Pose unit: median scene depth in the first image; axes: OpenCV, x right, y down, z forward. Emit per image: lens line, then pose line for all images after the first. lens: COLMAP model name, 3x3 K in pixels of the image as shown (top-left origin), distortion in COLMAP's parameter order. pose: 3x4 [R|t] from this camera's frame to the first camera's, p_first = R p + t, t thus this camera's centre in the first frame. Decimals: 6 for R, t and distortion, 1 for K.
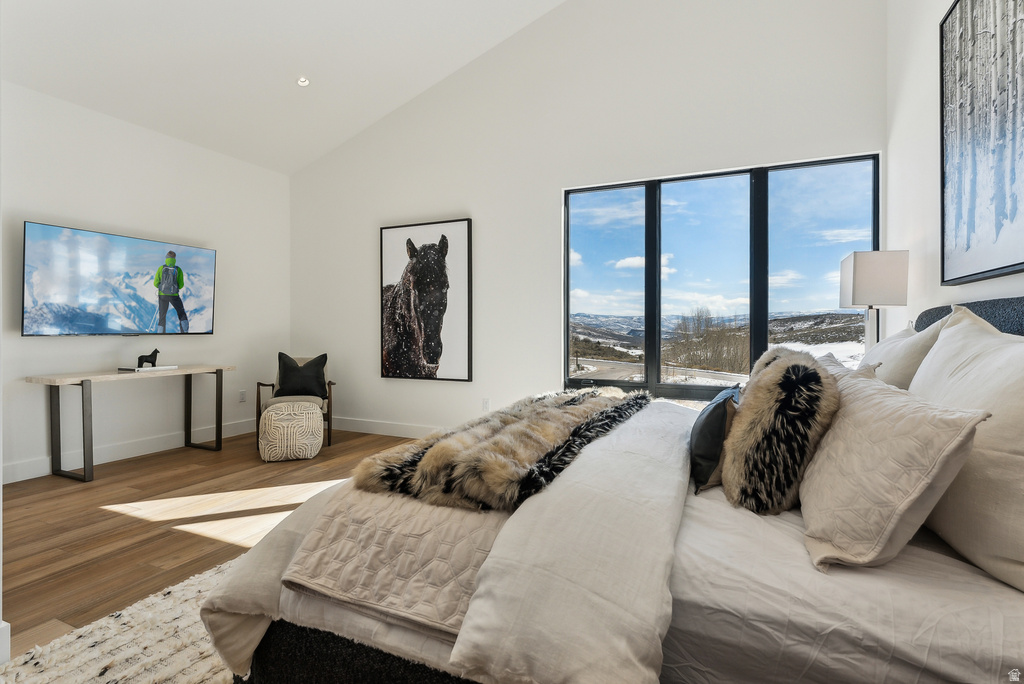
lens RADIAL K [[490.0, 0, 511.4], [0, 490.0, 326.1], [0, 0, 1]] dist [-0.019502, -0.000633]
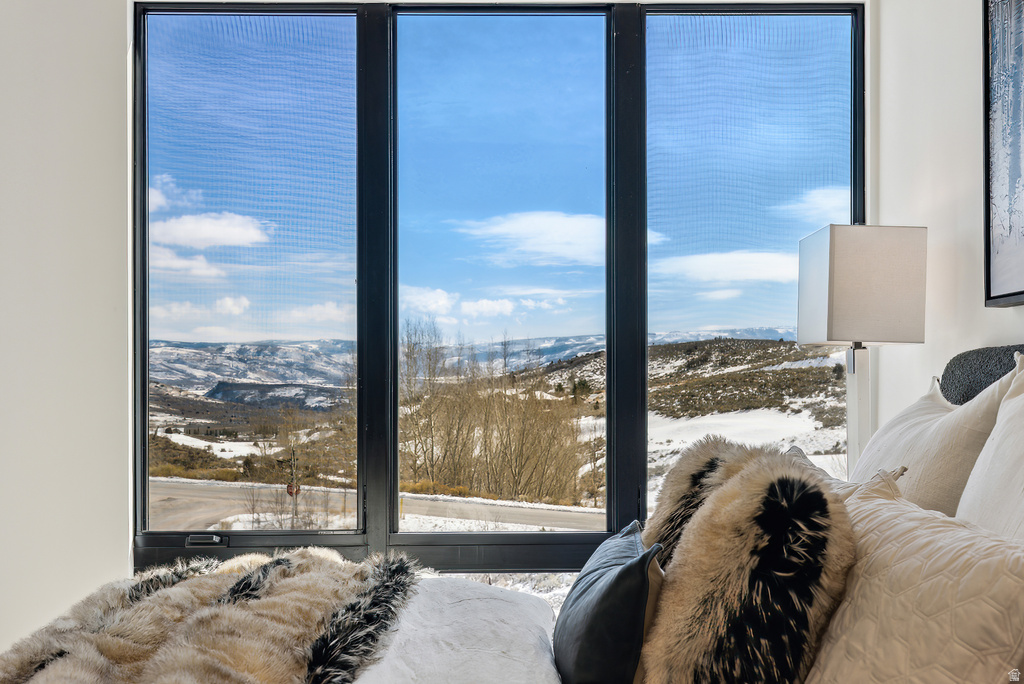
lens RADIAL K [[1496.4, 0, 512.0], [0, 1496.4, 342.0], [0, 0, 1]] dist [-0.034931, 0.008932]
pose [[0.900993, 0.005224, 0.433802, -0.325506], [0.002749, 0.999839, -0.017750, -0.033127], [-0.433825, 0.017185, 0.900833, -0.259402]]
